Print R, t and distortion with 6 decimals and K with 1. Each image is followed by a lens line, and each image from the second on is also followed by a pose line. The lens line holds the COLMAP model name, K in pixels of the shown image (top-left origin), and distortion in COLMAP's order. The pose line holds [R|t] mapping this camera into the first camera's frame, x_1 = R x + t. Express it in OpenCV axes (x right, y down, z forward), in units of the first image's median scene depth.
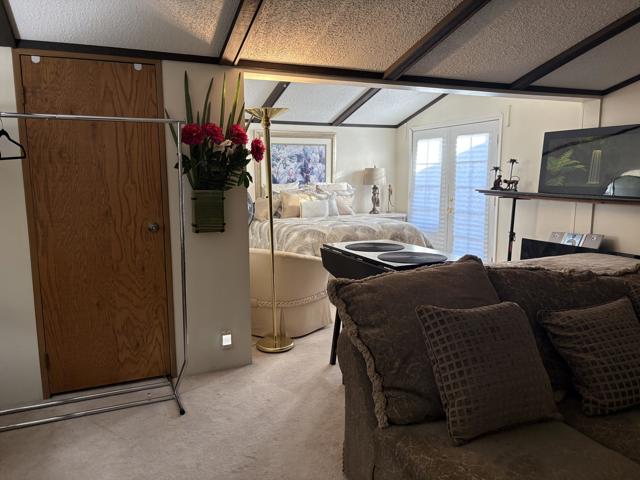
lens RADIAL K [[482.6, 0, 317.1], [0, 482.6, 242.7], [0, 0, 1]] dist [0.027543, -0.007098]
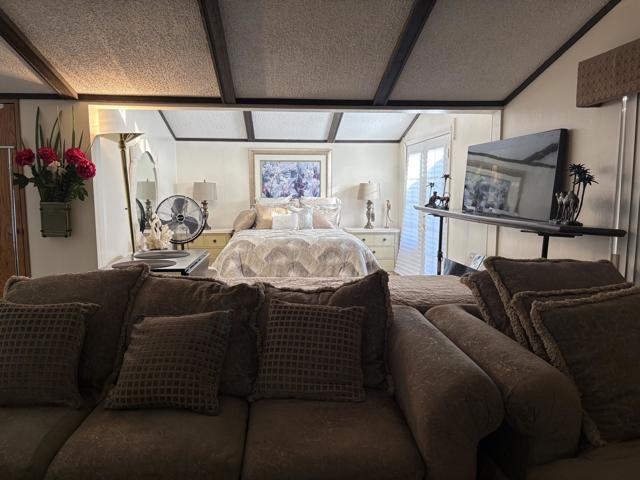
lens RADIAL K [[479.2, 0, 320.0], [0, 479.2, 240.0], [0, 0, 1]] dist [0.072514, -0.083252]
pose [[0.948481, 0.039134, -0.314407, 0.357337], [-0.048966, 0.998526, -0.023431, -0.008232], [0.313026, 0.037619, 0.948999, 0.024484]]
